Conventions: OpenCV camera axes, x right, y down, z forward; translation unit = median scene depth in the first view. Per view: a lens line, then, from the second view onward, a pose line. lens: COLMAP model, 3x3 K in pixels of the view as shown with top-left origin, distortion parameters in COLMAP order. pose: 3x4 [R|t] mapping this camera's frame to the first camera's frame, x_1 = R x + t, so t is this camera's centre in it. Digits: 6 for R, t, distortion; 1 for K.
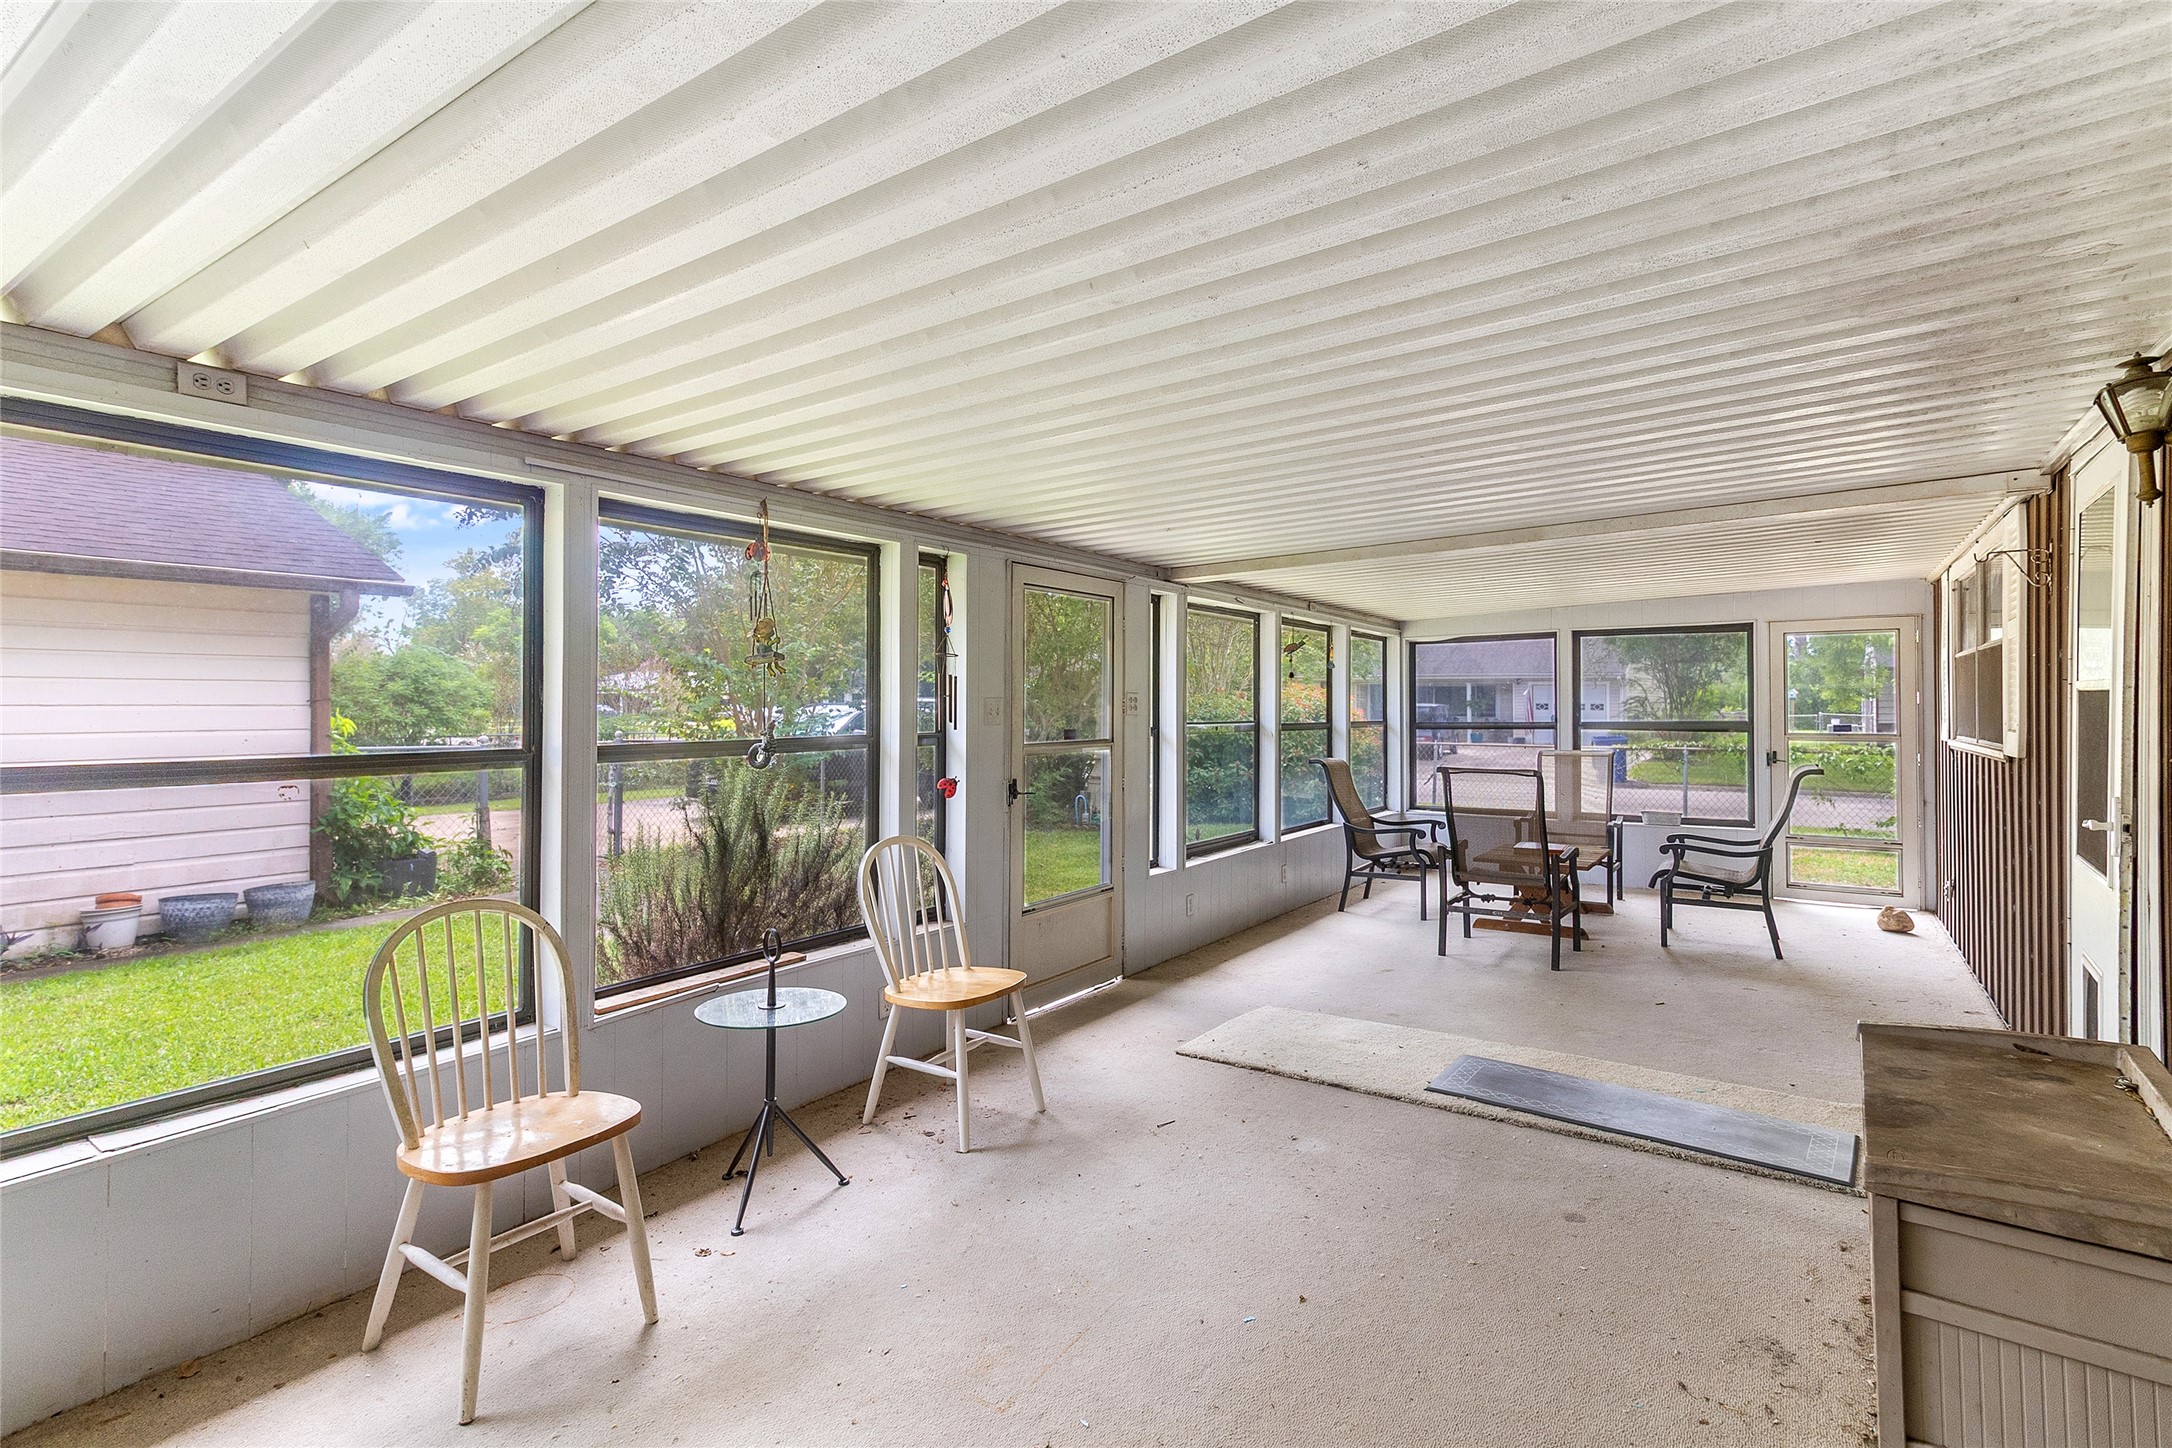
lens RADIAL K [[994.5, 0, 1090.7], [0, 994.5, 705.3], [0, 0, 1]] dist [0.019137, -0.000193]
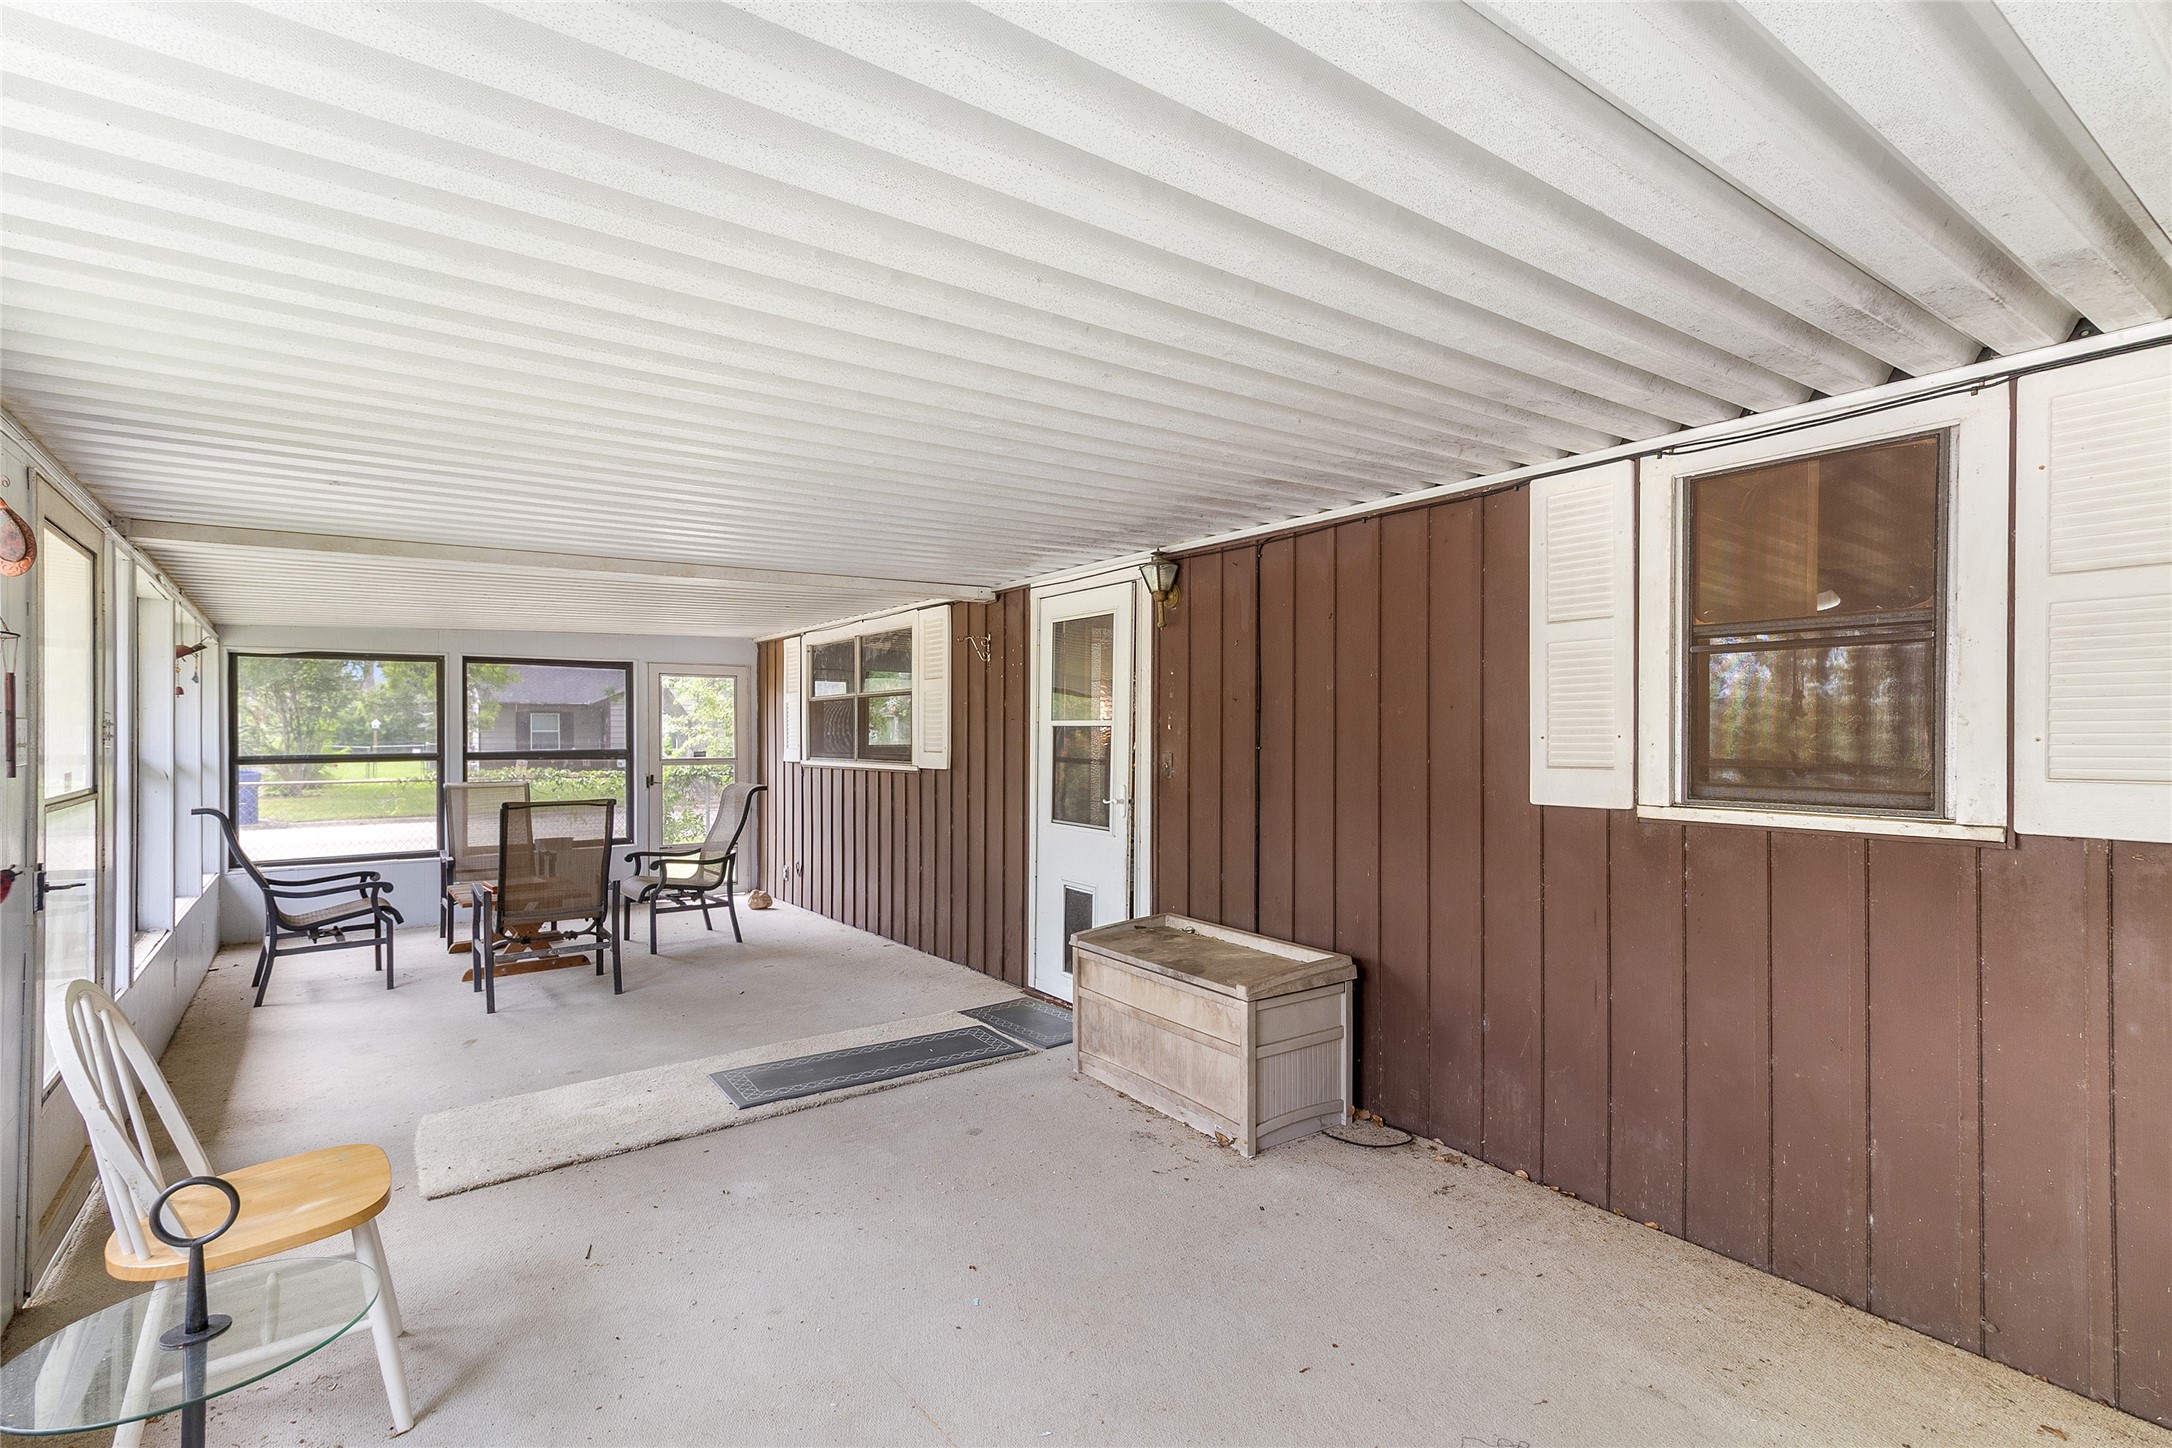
lens RADIAL K [[979.8, 0, 1080.4], [0, 979.8, 738.6], [0, 0, 1]] dist [0.020917, 0.000033]
pose [[0.364309, -0.001459, 0.931277, -0.312178], [-0.001312, 0.999997, 0.002080, 0.001382], [-0.931277, -0.001980, 0.364306, 0.201356]]
